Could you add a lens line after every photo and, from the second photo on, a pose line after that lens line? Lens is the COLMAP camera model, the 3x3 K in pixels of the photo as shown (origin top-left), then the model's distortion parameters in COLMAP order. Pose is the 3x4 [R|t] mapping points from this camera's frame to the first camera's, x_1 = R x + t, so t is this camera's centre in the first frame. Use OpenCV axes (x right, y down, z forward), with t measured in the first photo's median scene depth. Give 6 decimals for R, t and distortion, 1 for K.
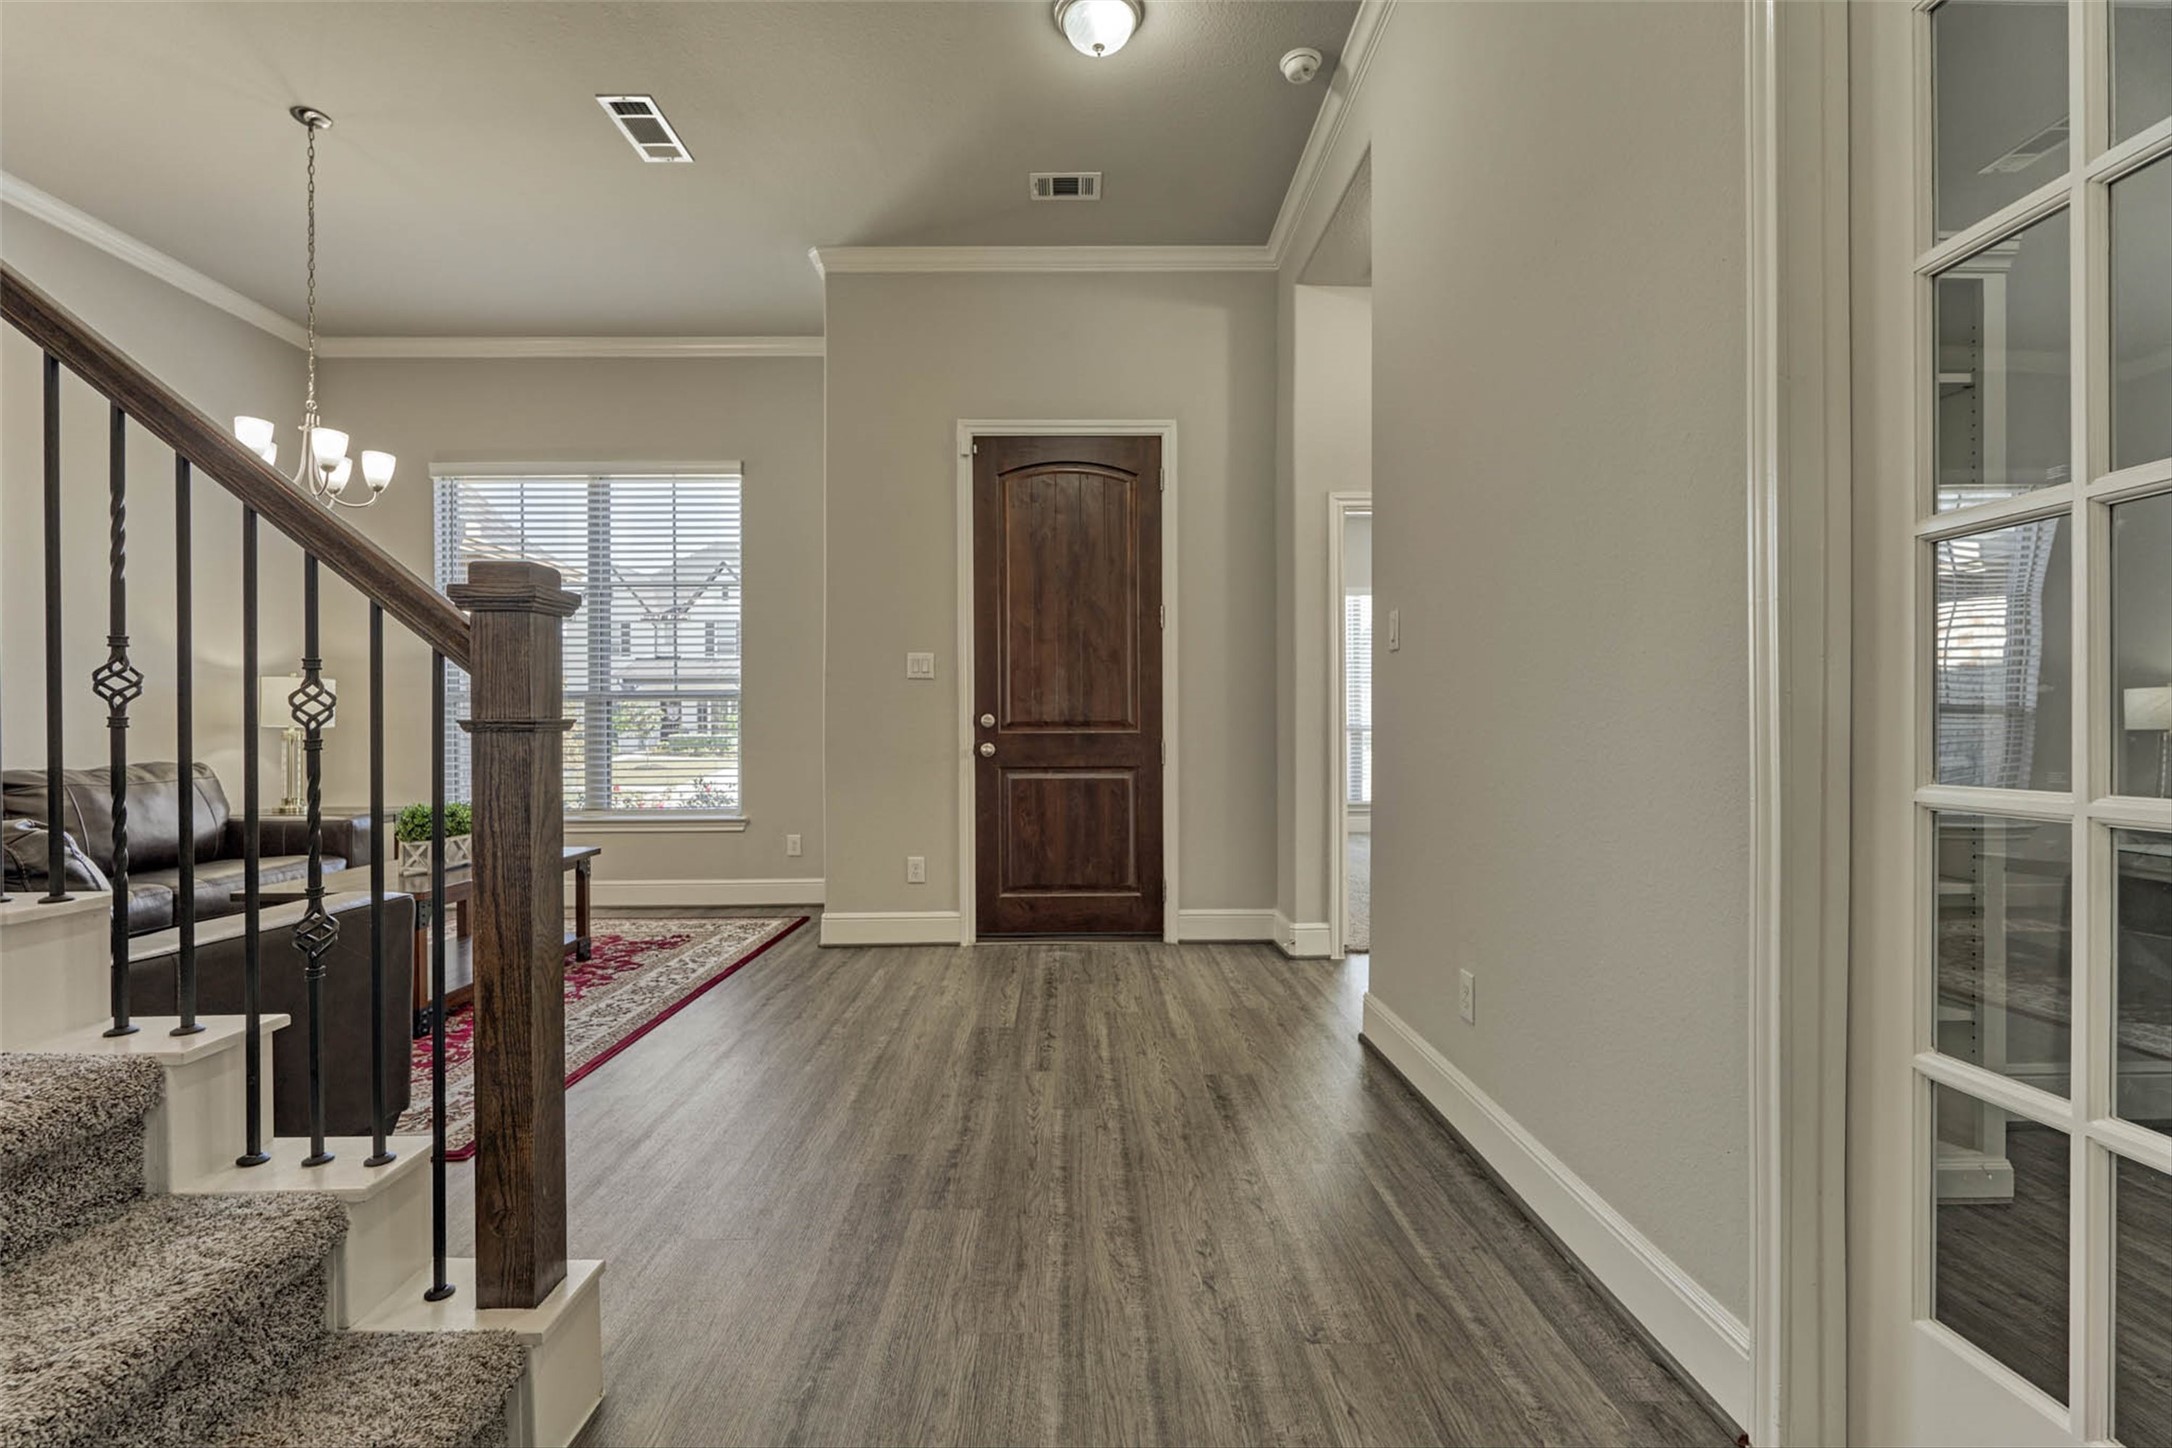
lens RADIAL K [[945.4, 0, 1082.0], [0, 945.4, 728.9], [0, 0, 1]] dist [-0.010412, 0.000367]
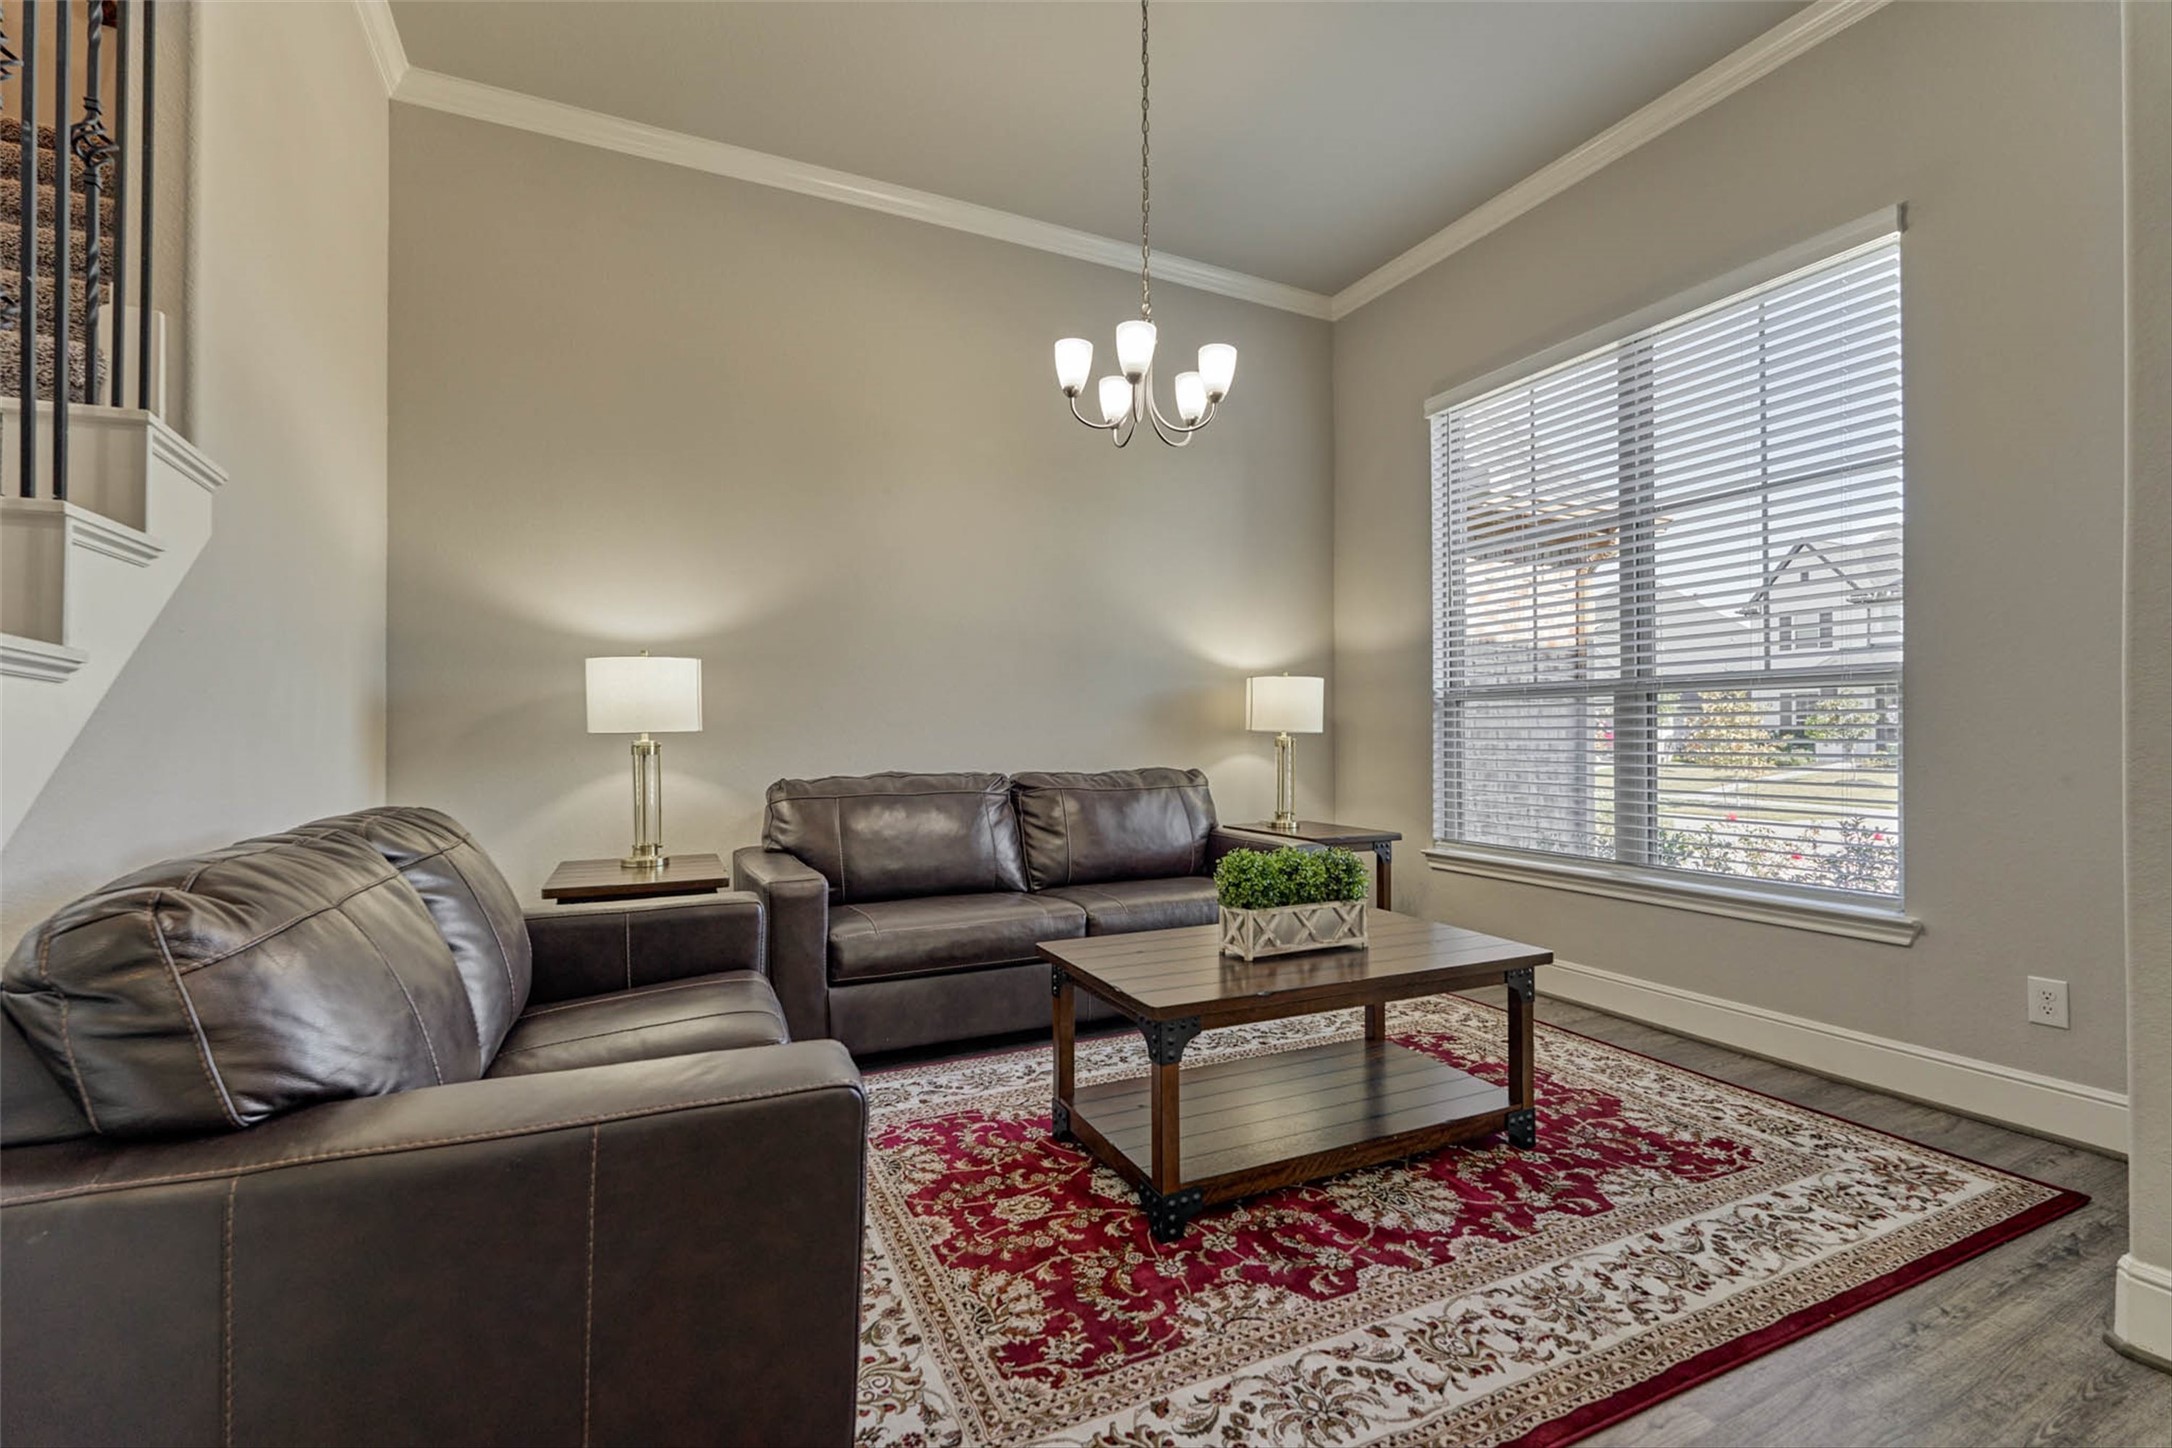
lens RADIAL K [[945.4, 0, 1078.0], [0, 945.4, 722.6], [0, 0, 1]] dist [-0.010412, 0.000367]
pose [[0.423769, -0.005205, -0.905755, -0.112099], [-0.004834, 0.999956, -0.008008, -0.003039], [0.905757, 0.007772, 0.423725, 0.452945]]
